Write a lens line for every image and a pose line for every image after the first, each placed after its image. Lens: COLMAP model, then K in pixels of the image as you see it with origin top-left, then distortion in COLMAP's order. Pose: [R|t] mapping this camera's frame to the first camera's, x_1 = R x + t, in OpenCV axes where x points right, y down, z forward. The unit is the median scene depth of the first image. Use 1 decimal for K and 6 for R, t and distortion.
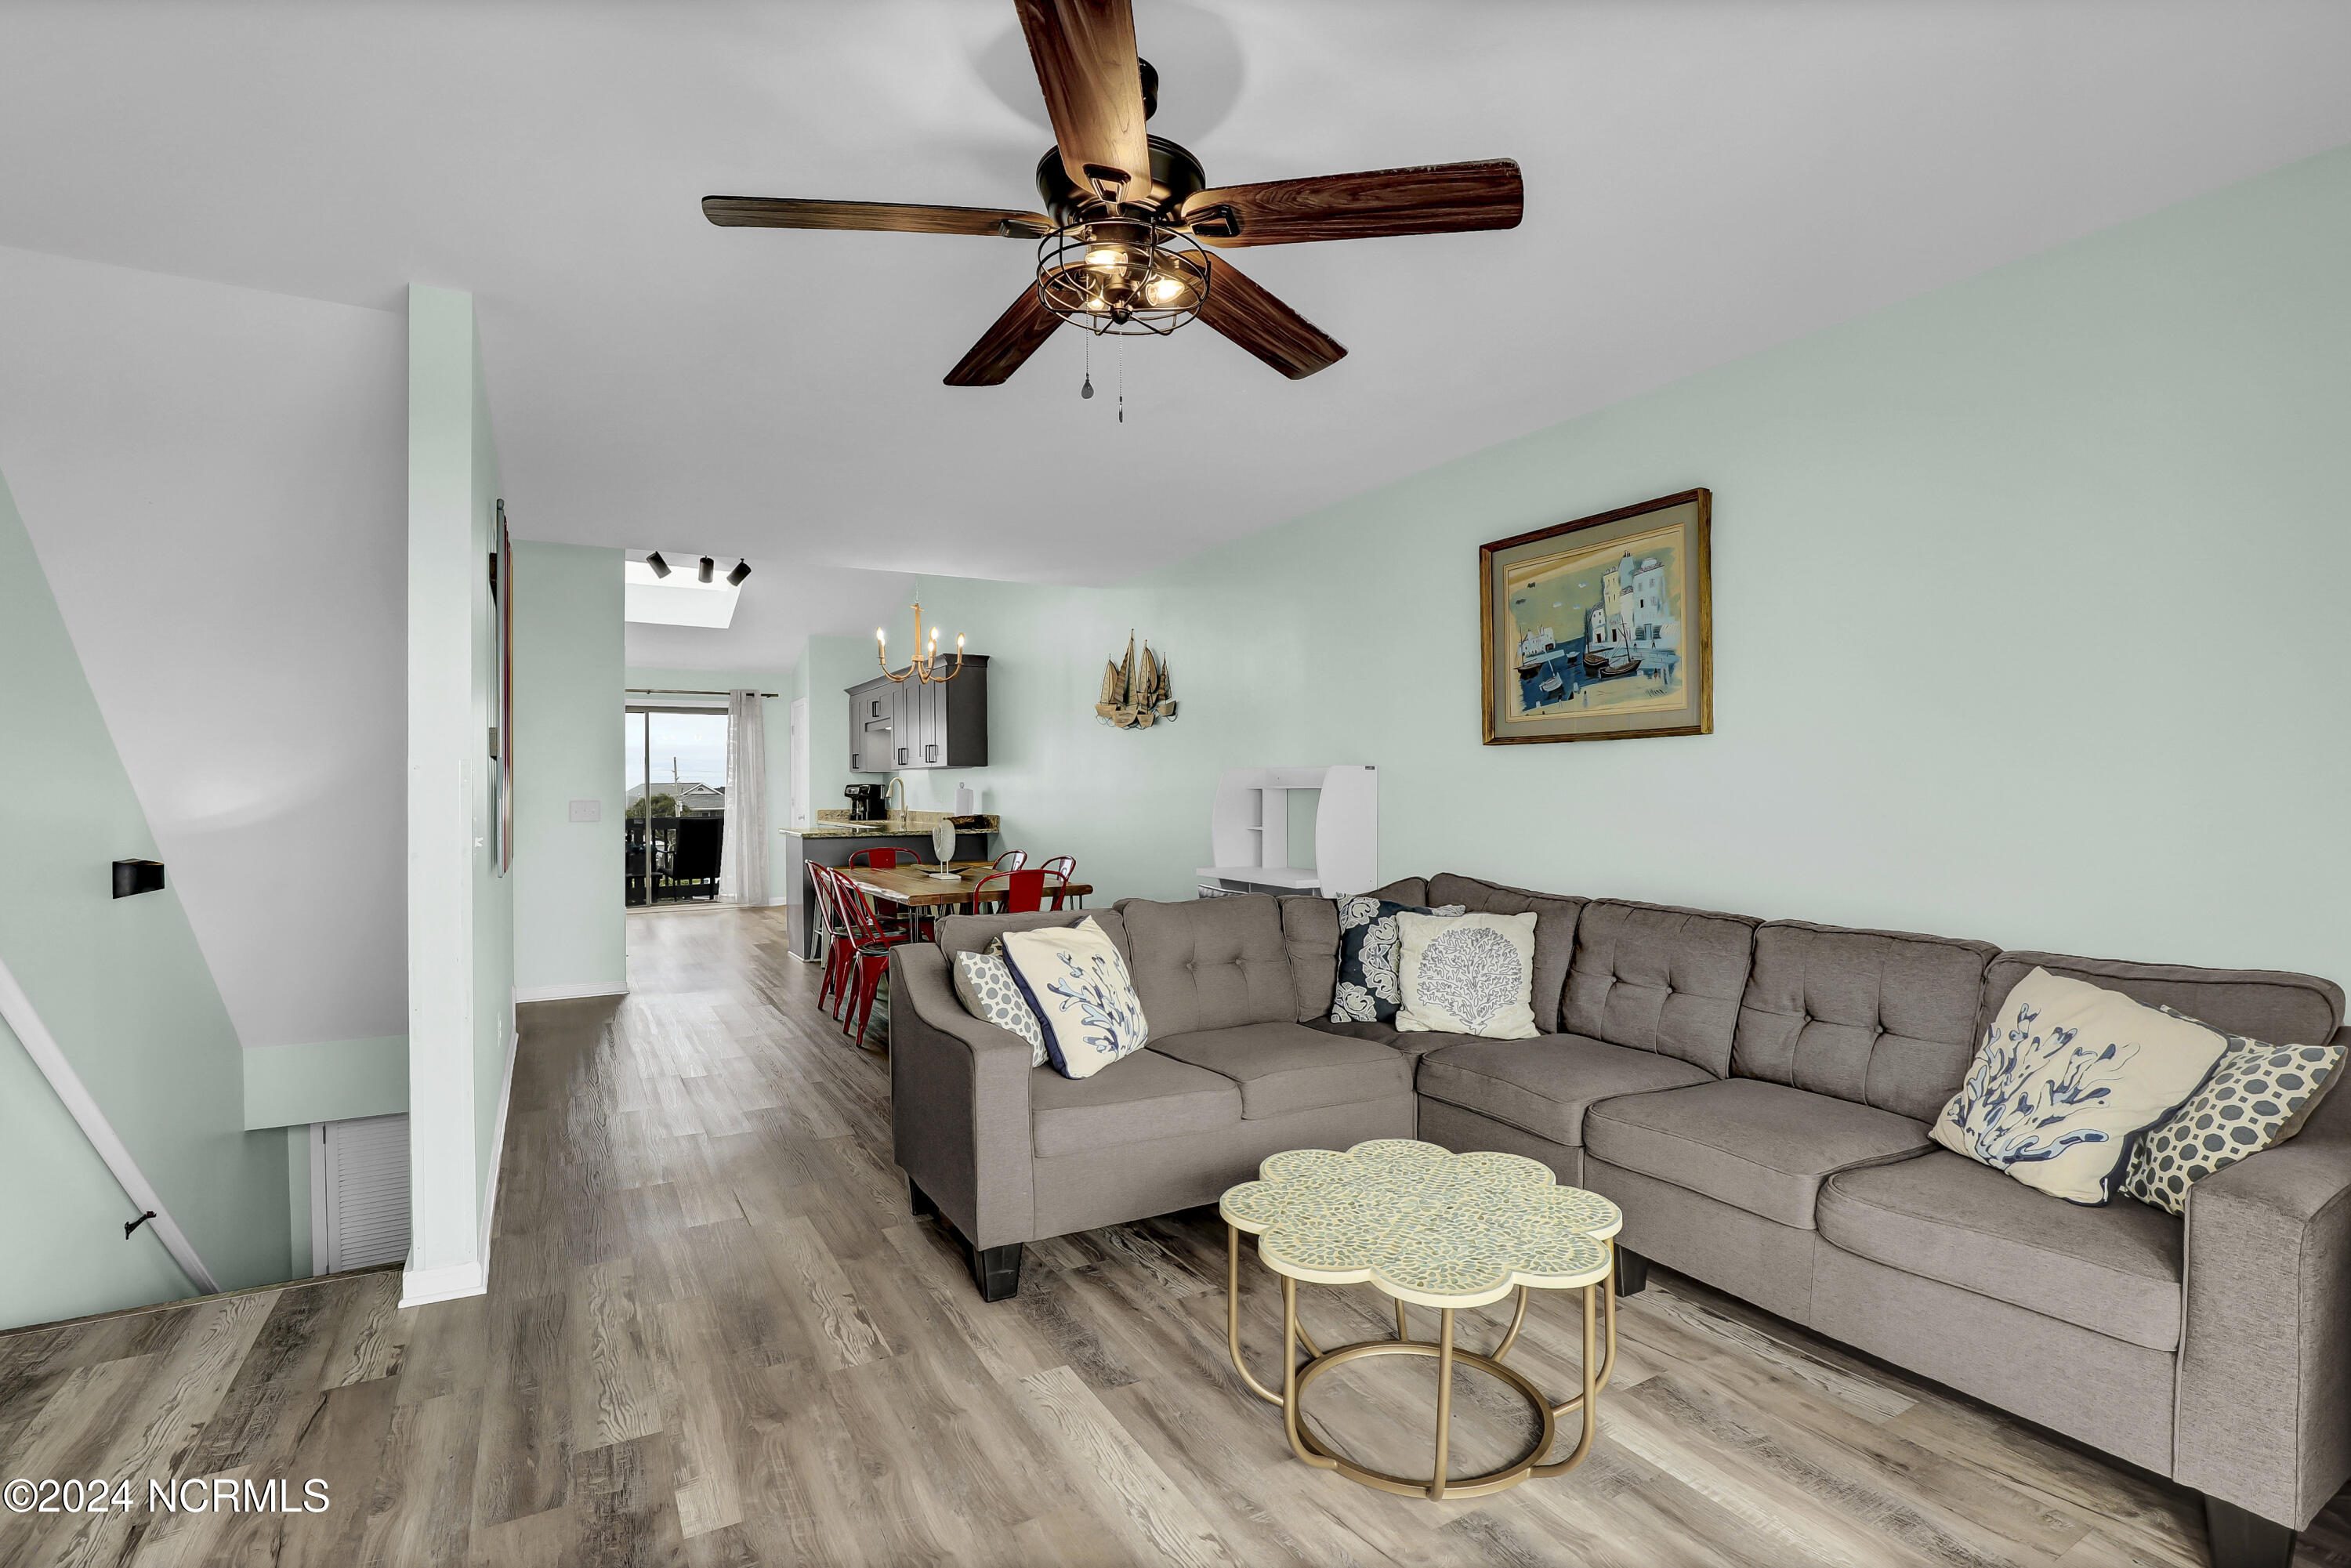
lens RADIAL K [[1135.6, 0, 1177.2], [0, 1135.6, 778.9], [0, 0, 1]] dist [-0.037056, 0.010566]
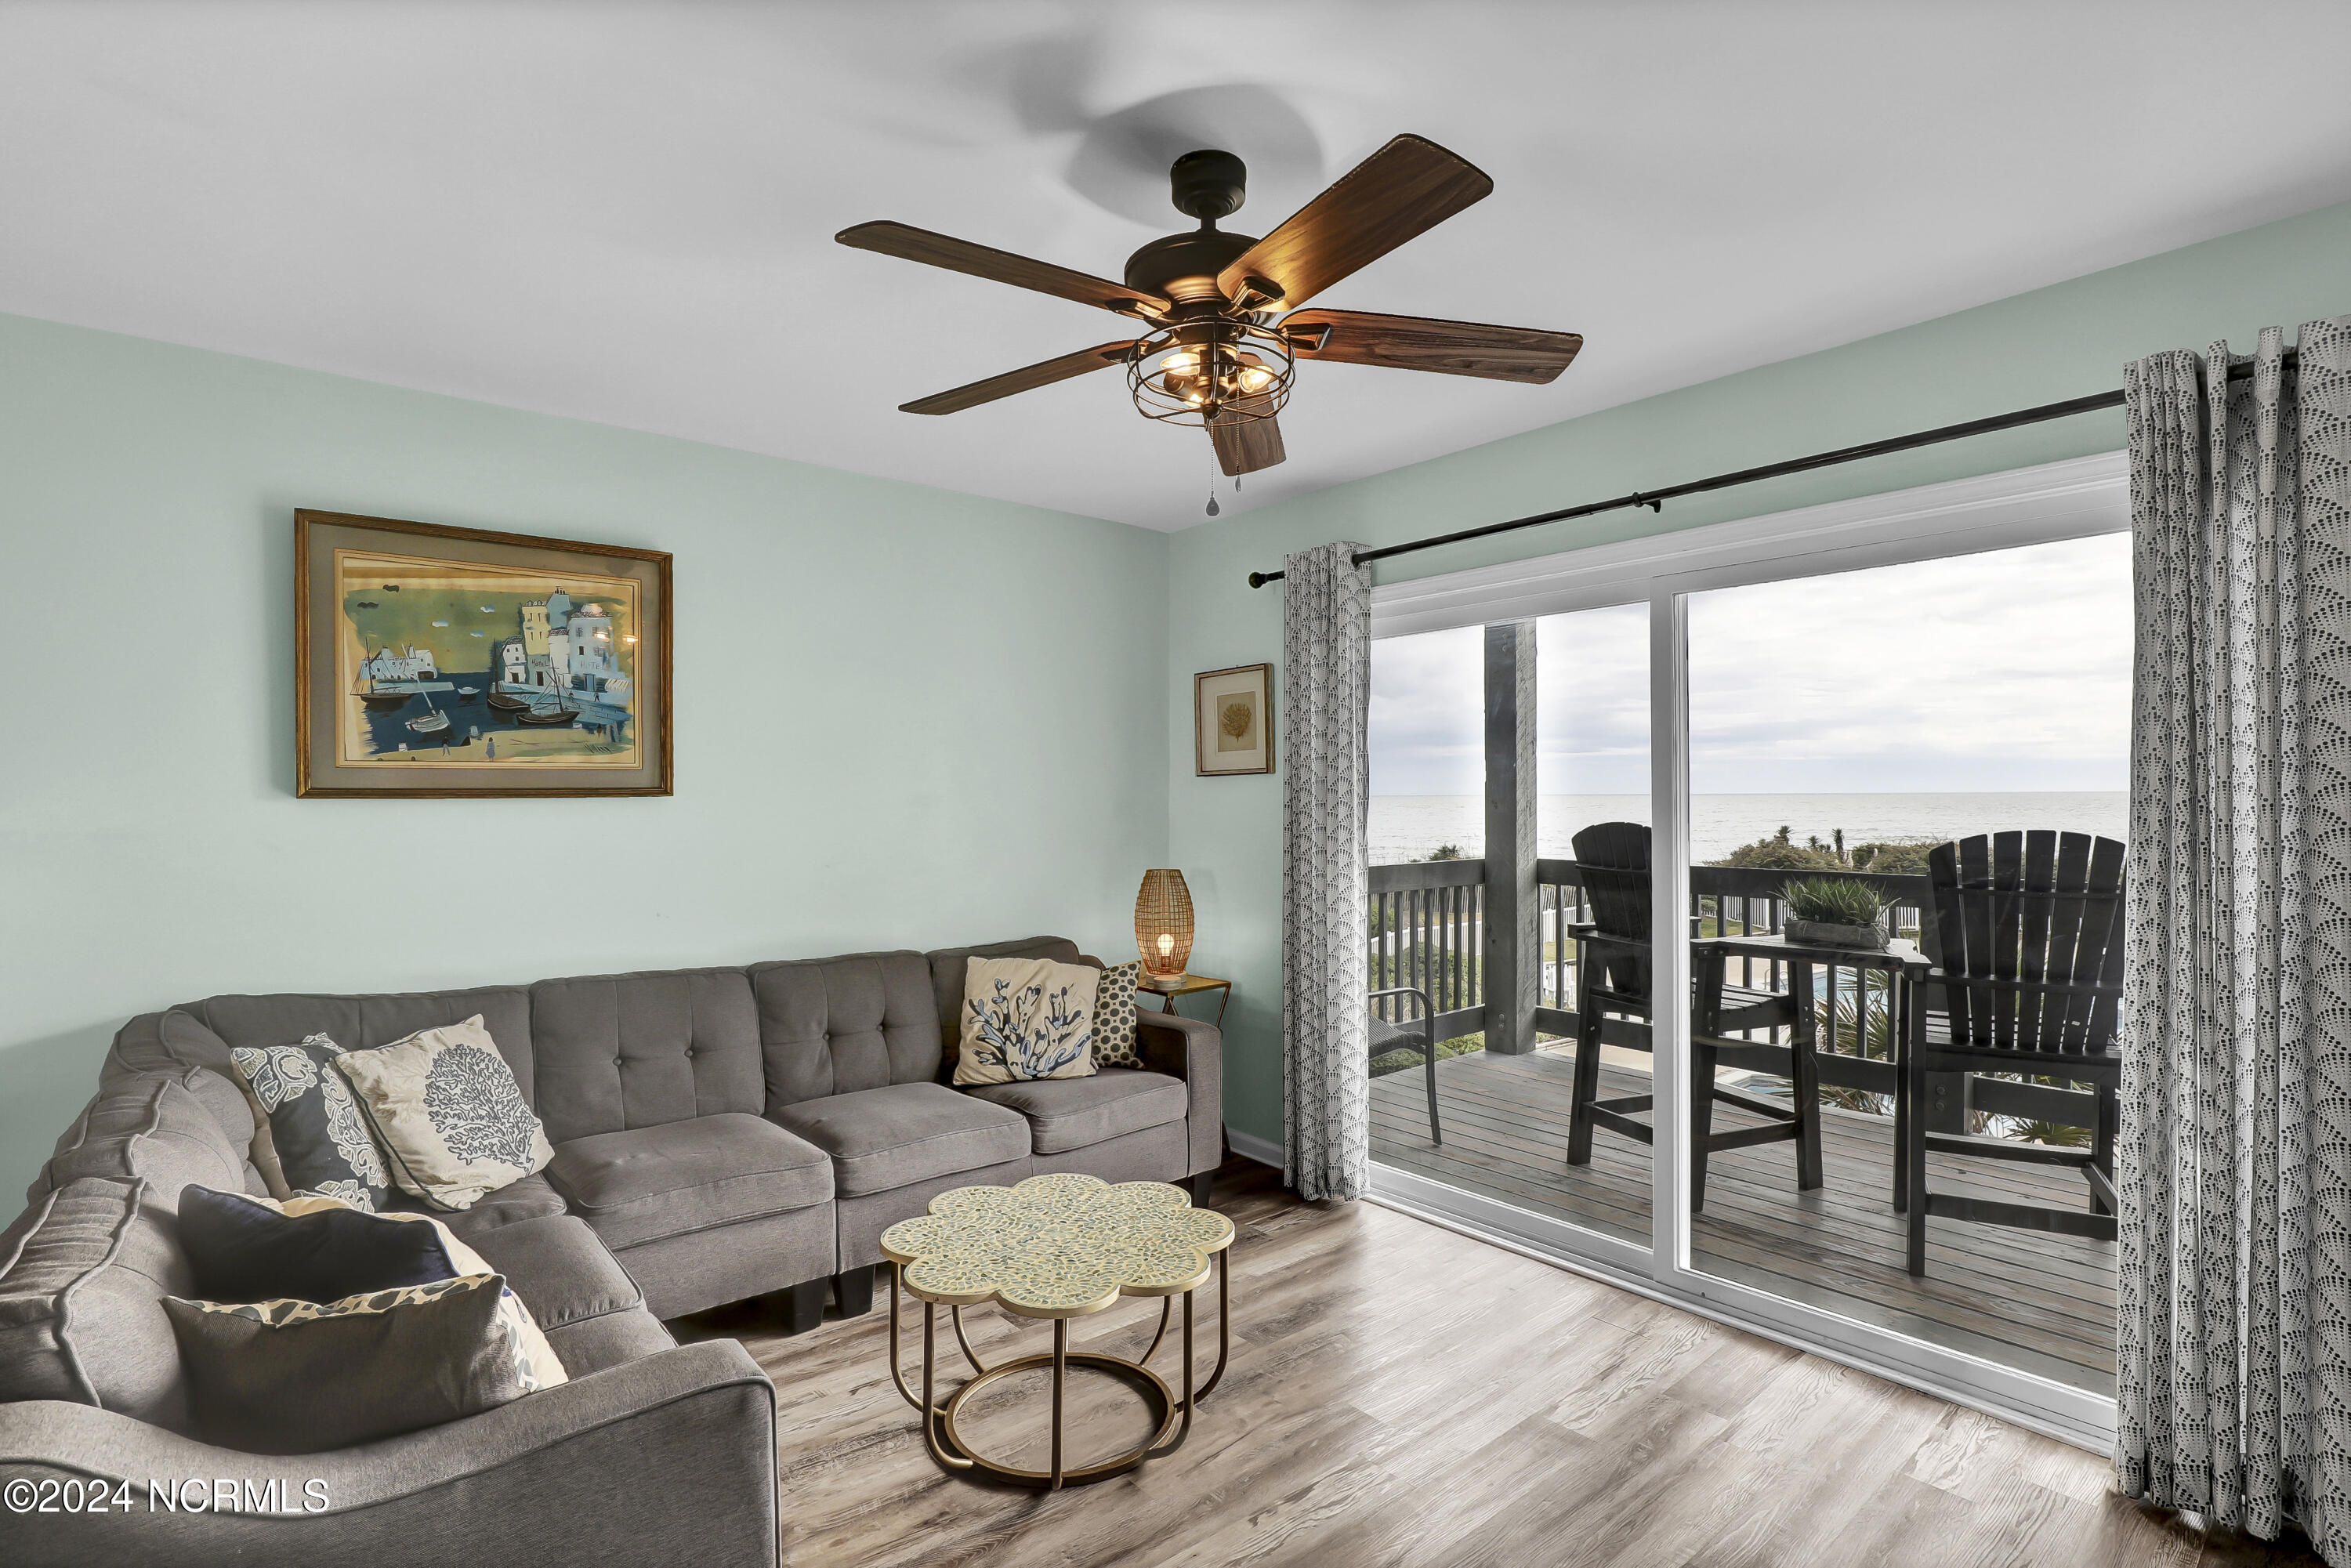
lens RADIAL K [[1135.6, 0, 1159.1], [0, 1135.6, 797.8], [0, 0, 1]] dist [-0.037056, 0.010566]
pose [[-0.180993, 0.000733, 0.983484, -0.558803], [-0.003673, 0.999992, -0.001421, -0.034979], [-0.983478, -0.003870, -0.180989, 0.685111]]
